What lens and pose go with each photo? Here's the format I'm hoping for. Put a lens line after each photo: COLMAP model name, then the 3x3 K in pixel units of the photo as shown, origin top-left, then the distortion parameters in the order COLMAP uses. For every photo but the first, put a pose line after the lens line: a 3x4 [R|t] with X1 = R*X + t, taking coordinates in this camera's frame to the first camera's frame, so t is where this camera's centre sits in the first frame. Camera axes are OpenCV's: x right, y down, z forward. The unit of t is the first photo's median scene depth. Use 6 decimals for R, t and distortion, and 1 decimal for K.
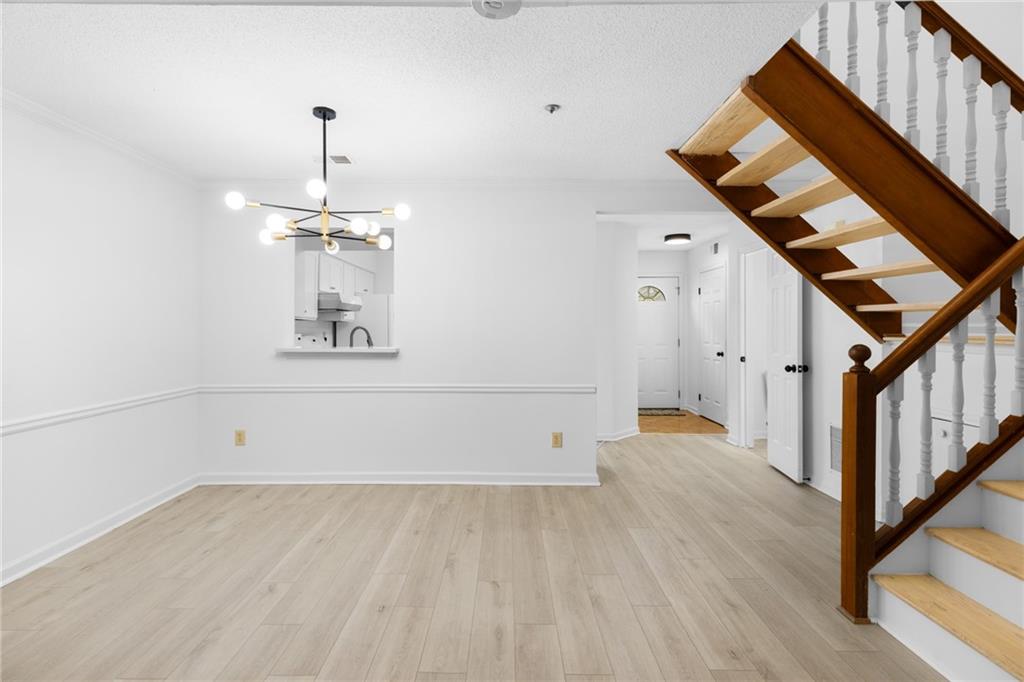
lens RADIAL K [[469.6, 0, 503.2], [0, 469.6, 328.2], [0, 0, 1]] dist [0.002323, 0.000263]
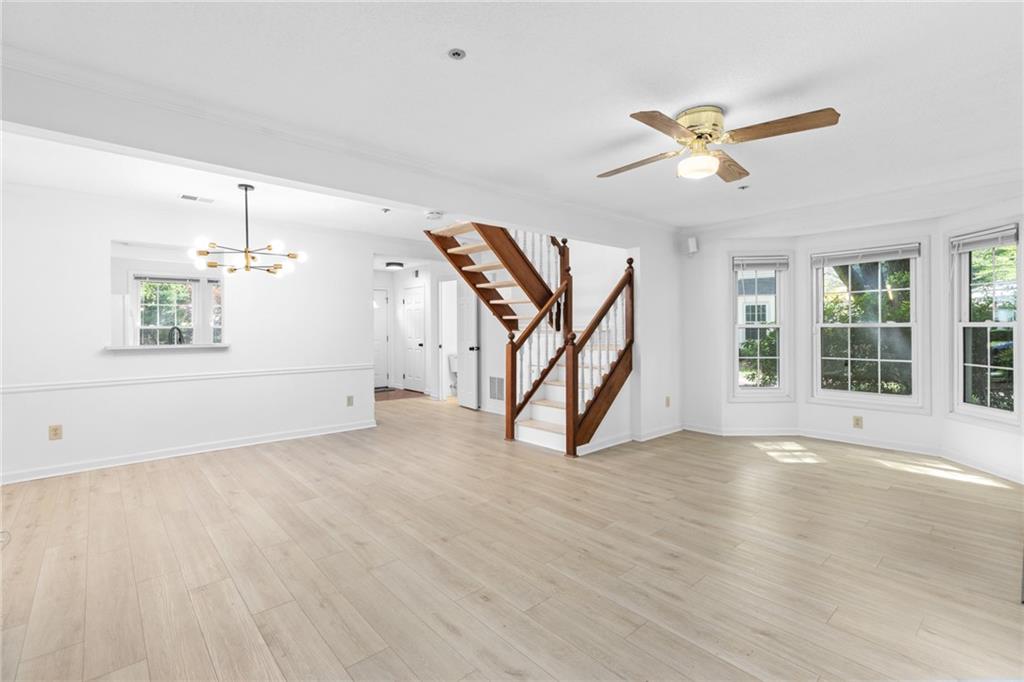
lens RADIAL K [[466.2, 0, 516.8], [0, 466.2, 329.0], [0, 0, 1]] dist [0.000958, 0.000703]
pose [[0.735774, -0.006316, 0.677198, -0.768184], [0.006678, 0.999976, 0.002070, 0.007796], [-0.677194, 0.002999, 0.735798, -0.725177]]
